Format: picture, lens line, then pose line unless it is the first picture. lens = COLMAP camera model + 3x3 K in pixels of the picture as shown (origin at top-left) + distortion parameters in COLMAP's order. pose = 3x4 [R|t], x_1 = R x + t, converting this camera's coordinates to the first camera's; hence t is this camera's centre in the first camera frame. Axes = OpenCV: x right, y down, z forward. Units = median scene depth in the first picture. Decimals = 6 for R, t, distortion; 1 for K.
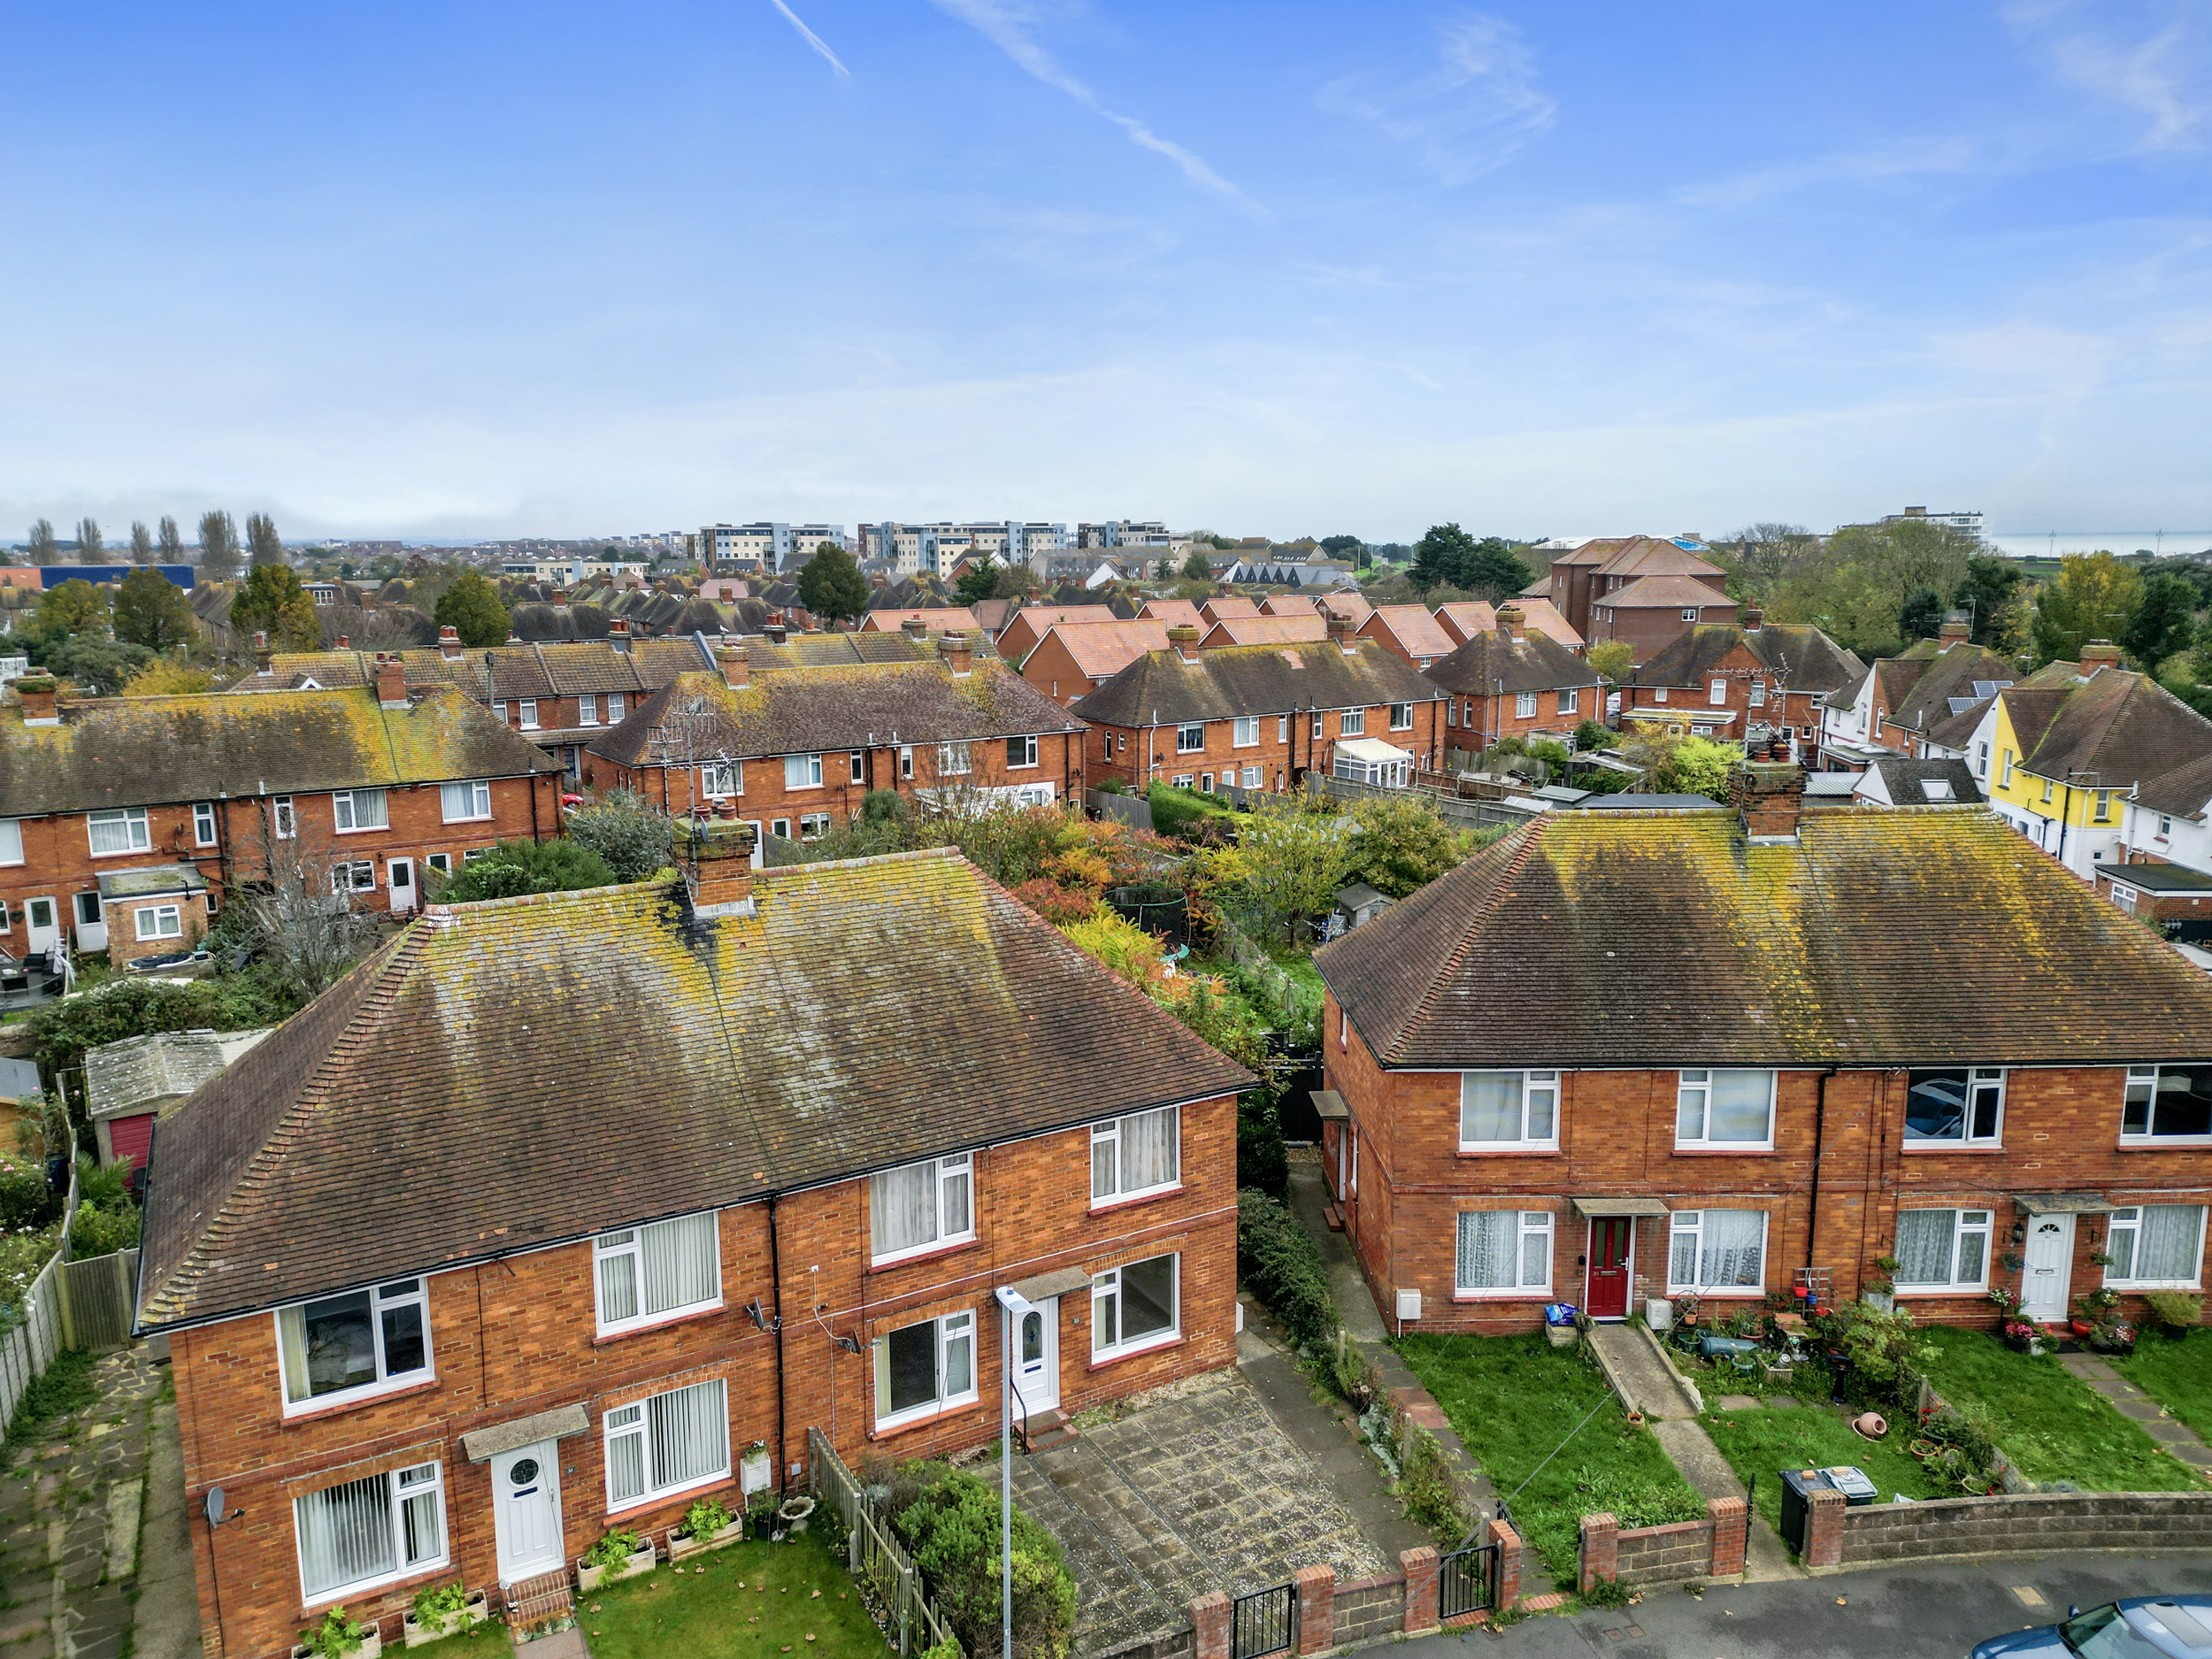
lens RADIAL K [[1545.5, 0, 1114.0], [0, 1545.5, 810.8], [0, 0, 1]] dist [0.089971, -0.087868]
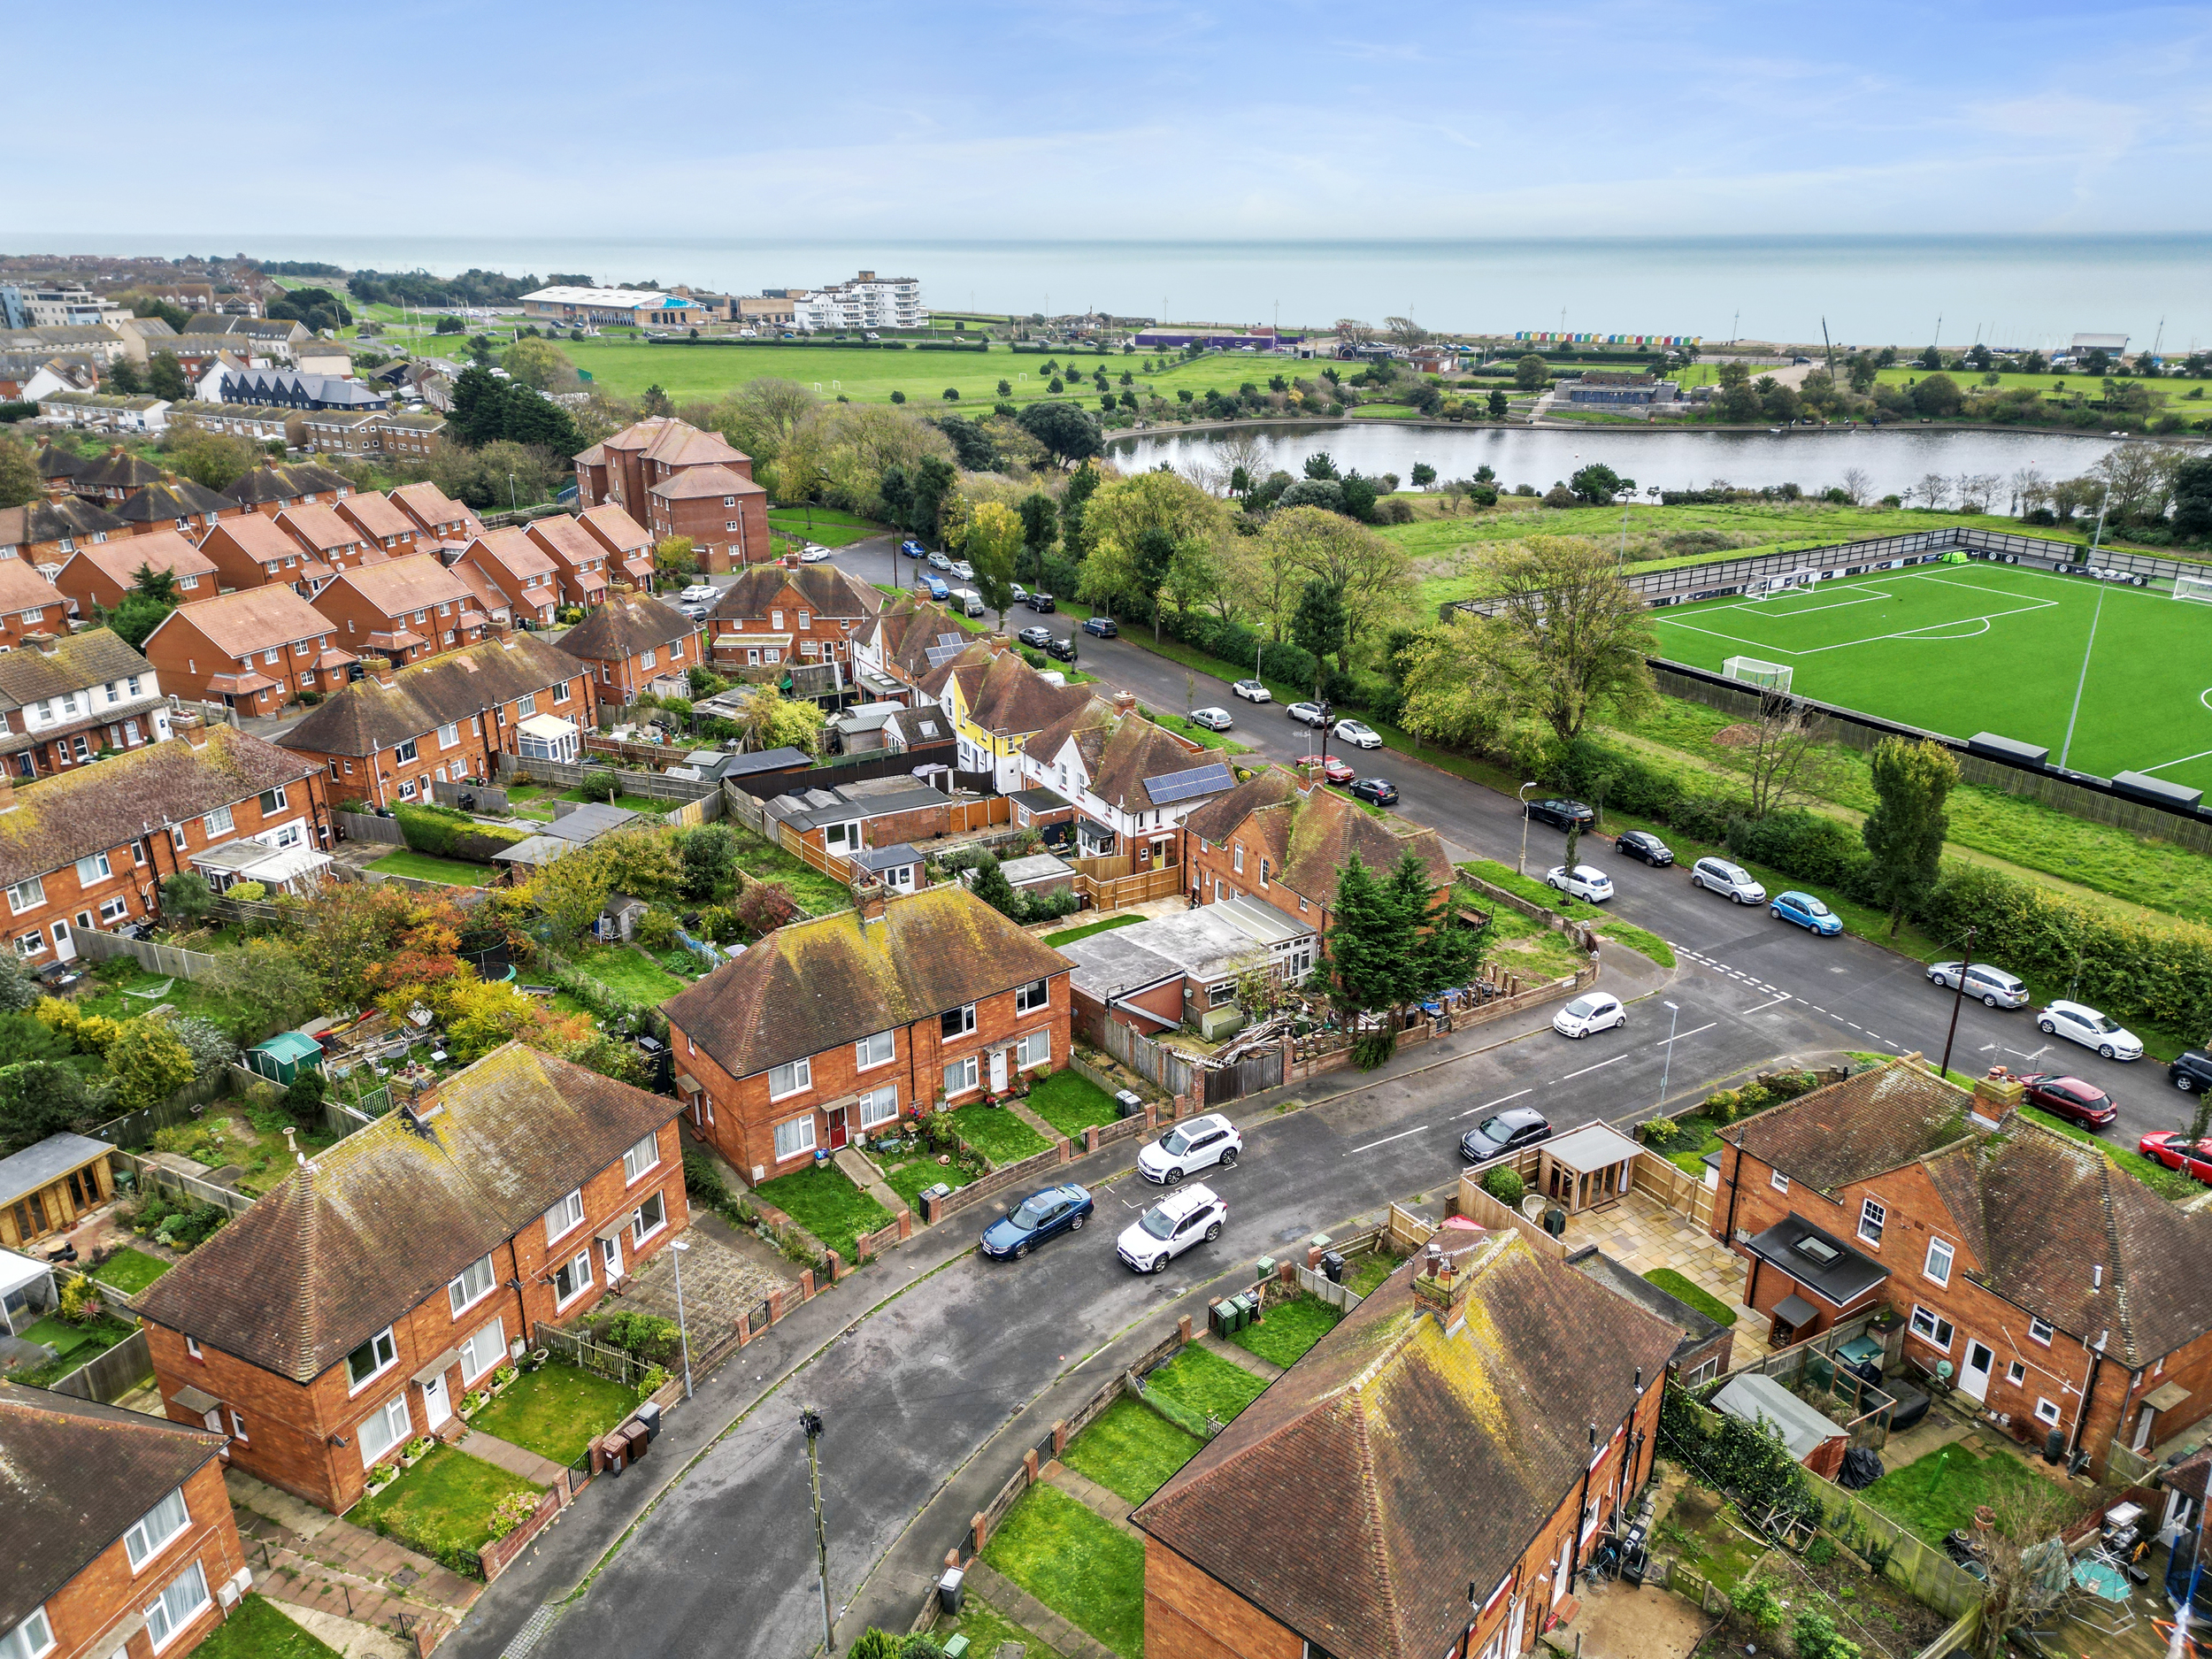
lens RADIAL K [[1516.9, 0, 1112.4], [0, 1516.9, 826.5], [0, 0, 1]] dist [0.081480, -0.082756]
pose [[0.817149, -0.204557, 0.538909, -0.503440], [0.096049, 0.970164, 0.222612, -0.639232], [-0.568367, -0.130146, 0.812416, -1.059744]]
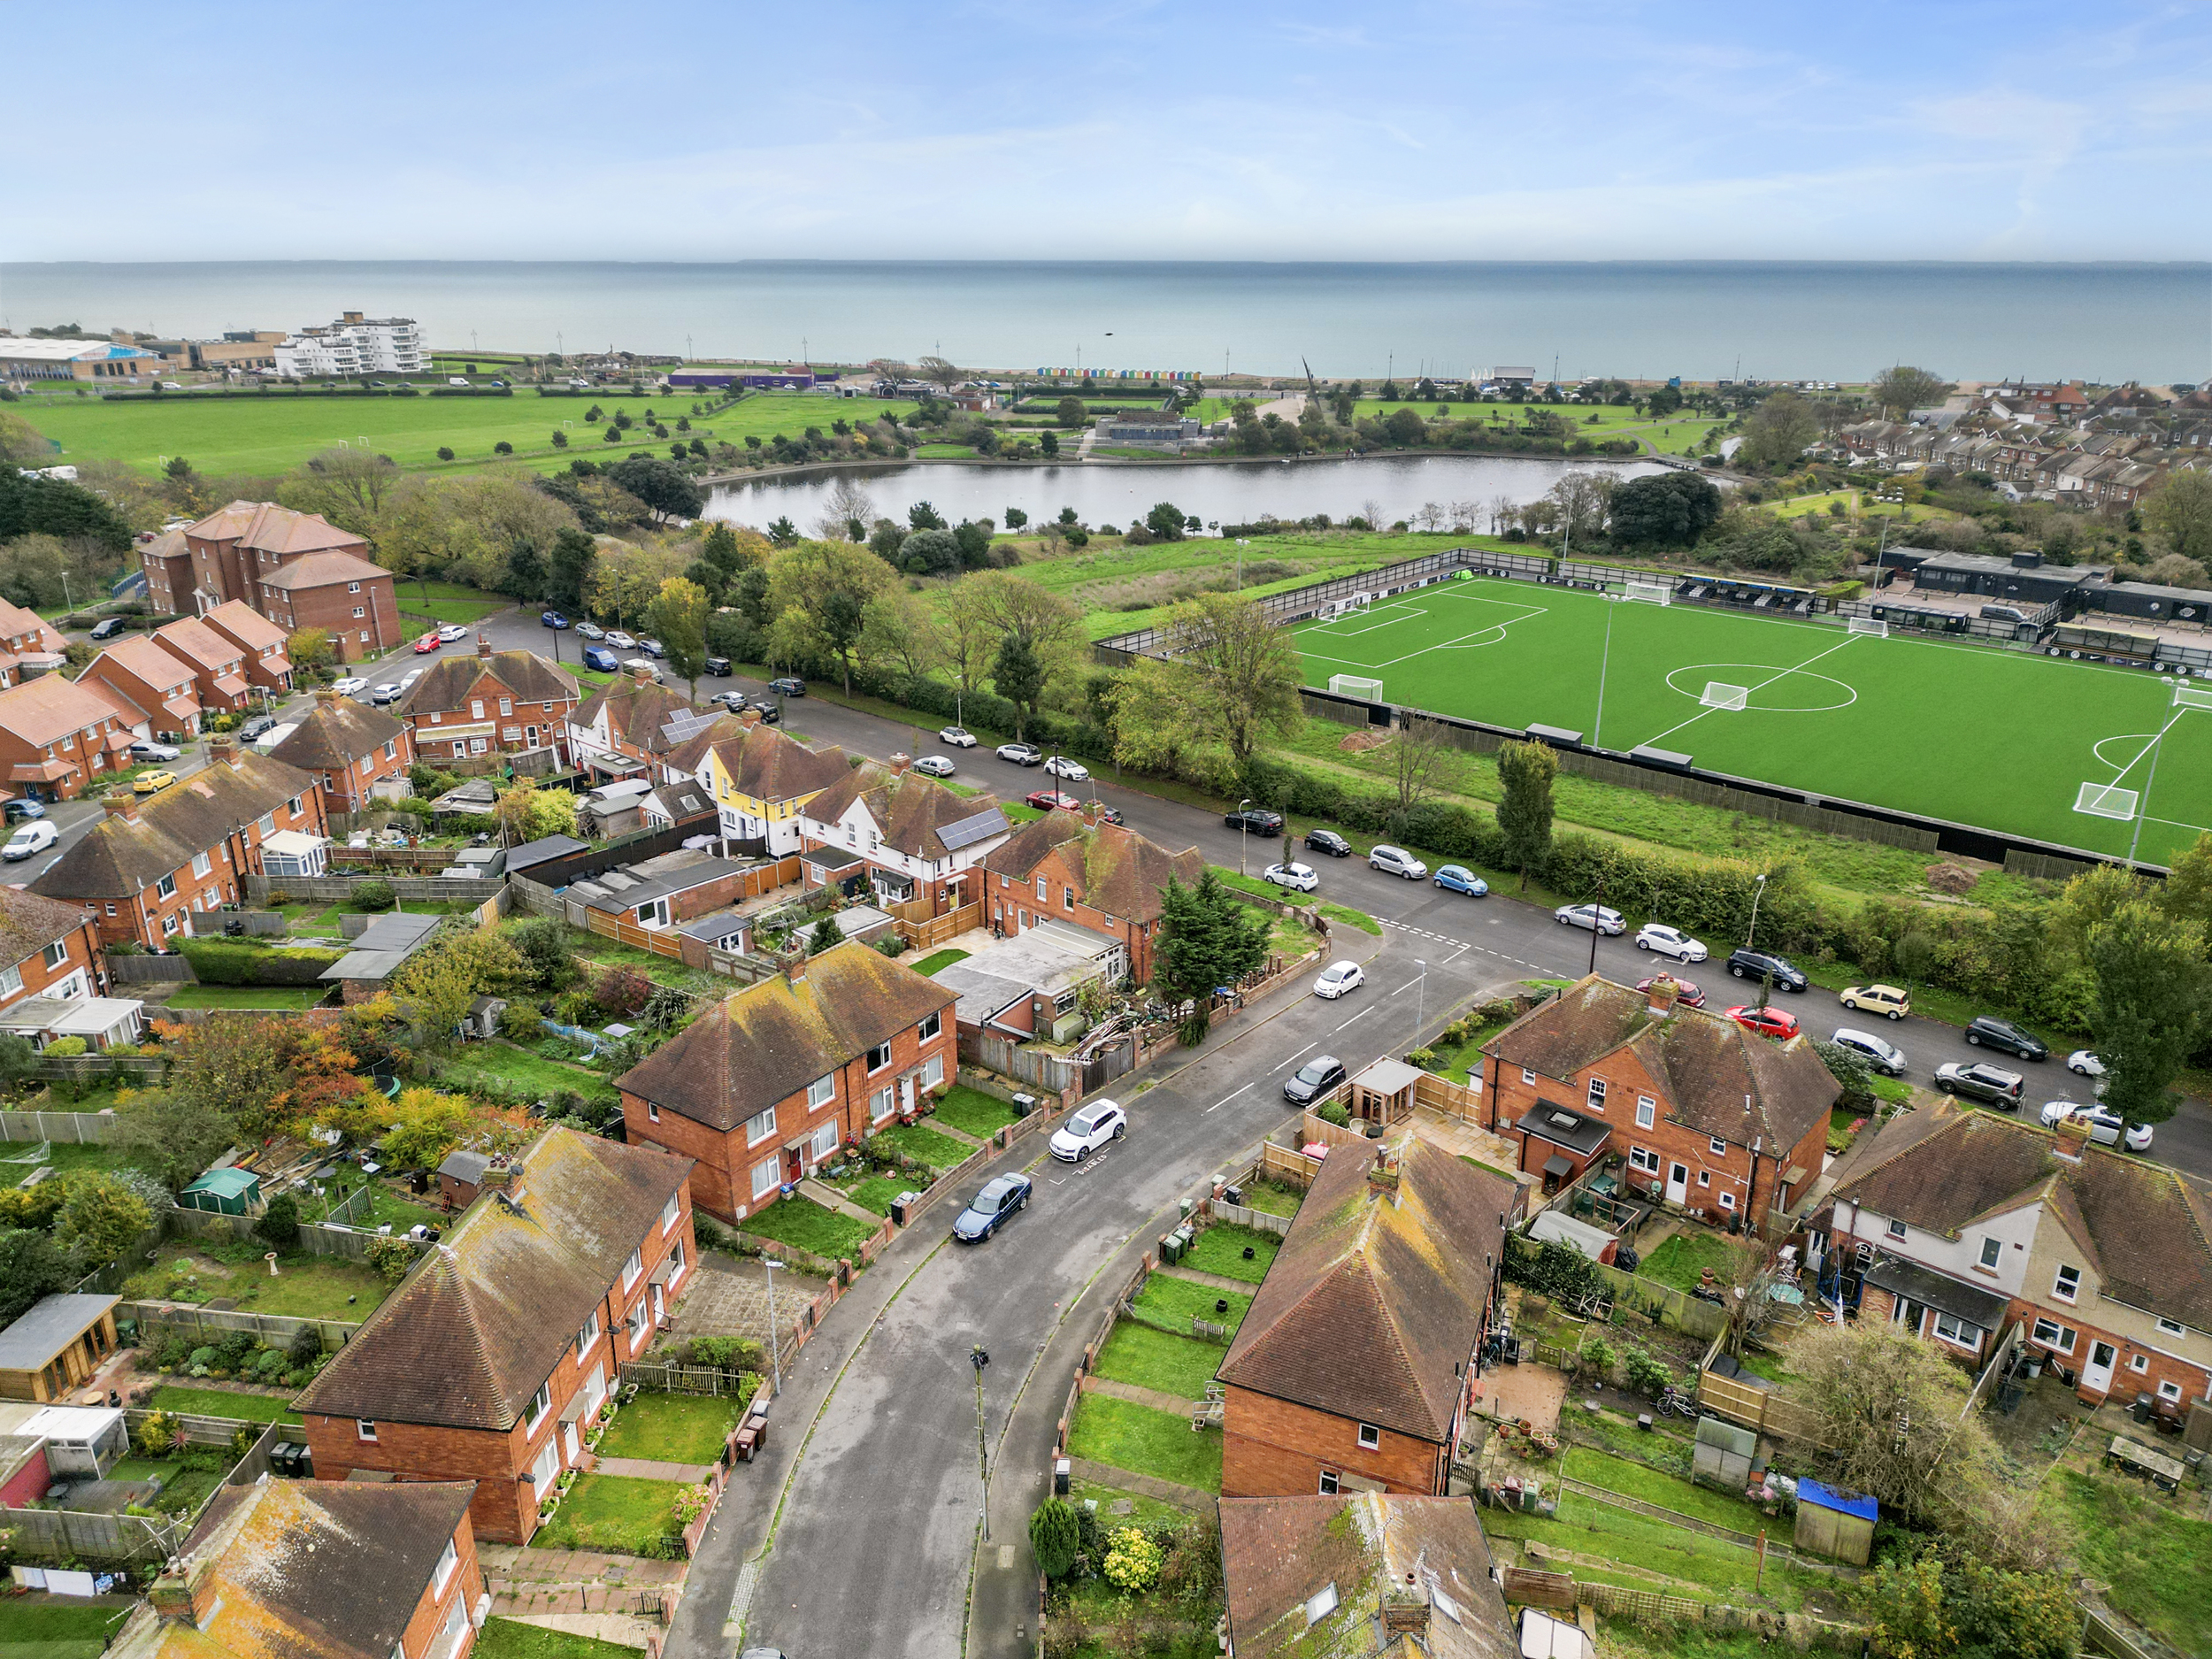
lens RADIAL K [[1516.9, 0, 1112.4], [0, 1516.9, 826.5], [0, 0, 1]] dist [0.081480, -0.082756]
pose [[0.596305, -0.274308, 0.754437, -1.244634], [0.131009, 0.960460, 0.245667, -0.881966], [-0.791996, -0.047654, 0.608664, -1.044685]]
